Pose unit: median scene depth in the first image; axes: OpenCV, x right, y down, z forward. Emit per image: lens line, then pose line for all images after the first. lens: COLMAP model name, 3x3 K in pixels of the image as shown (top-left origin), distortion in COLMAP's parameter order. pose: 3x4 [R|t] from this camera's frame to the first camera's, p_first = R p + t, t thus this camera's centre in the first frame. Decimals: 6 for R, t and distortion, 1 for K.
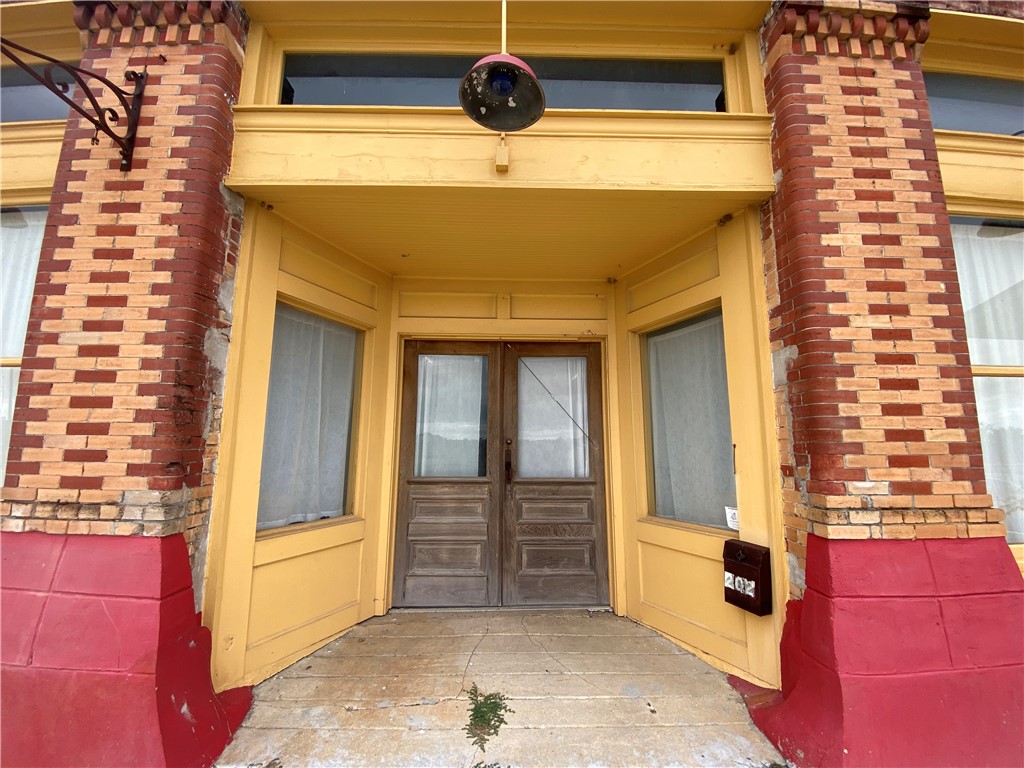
lens RADIAL K [[418.8, 0, 515.0], [0, 418.8, 388.6], [0, 0, 1]] dist [-0.007833, -0.005251]
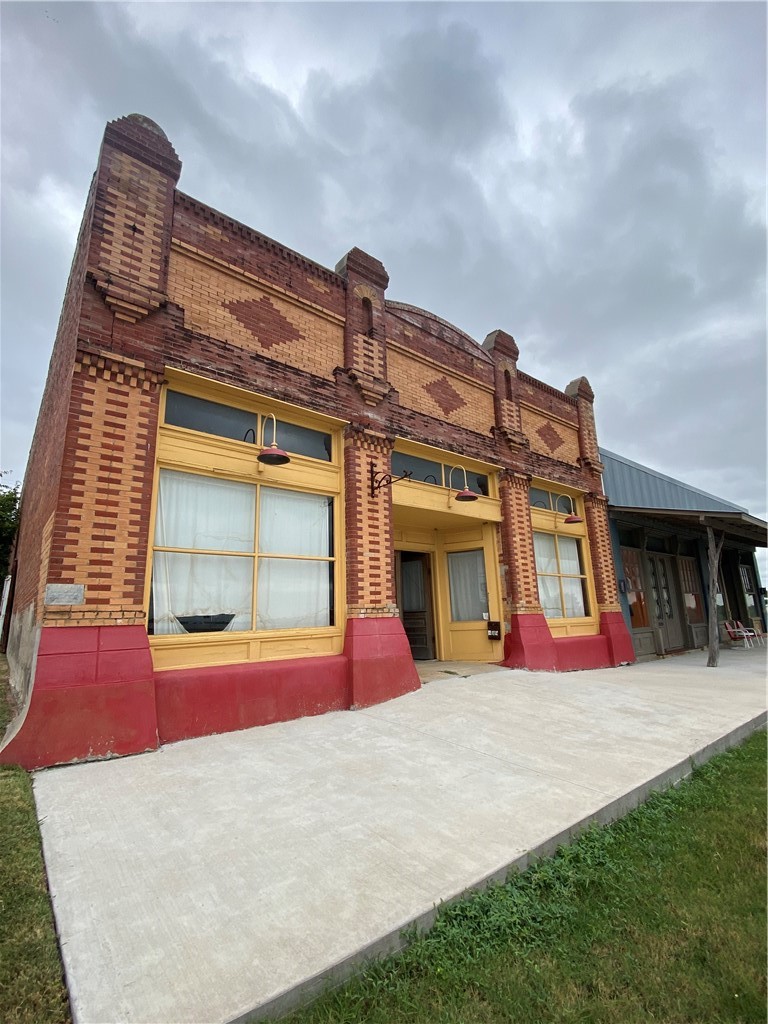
lens RADIAL K [[447.3, 0, 379.1], [0, 447.3, 512.8], [0, 0, 1]] dist [0.002811, 0.000030]
pose [[0.790647, 0.113737, 0.601615, -2.915470], [-0.052410, 0.991560, -0.118579, -0.038083], [-0.610024, 0.062223, 0.789936, -1.624322]]
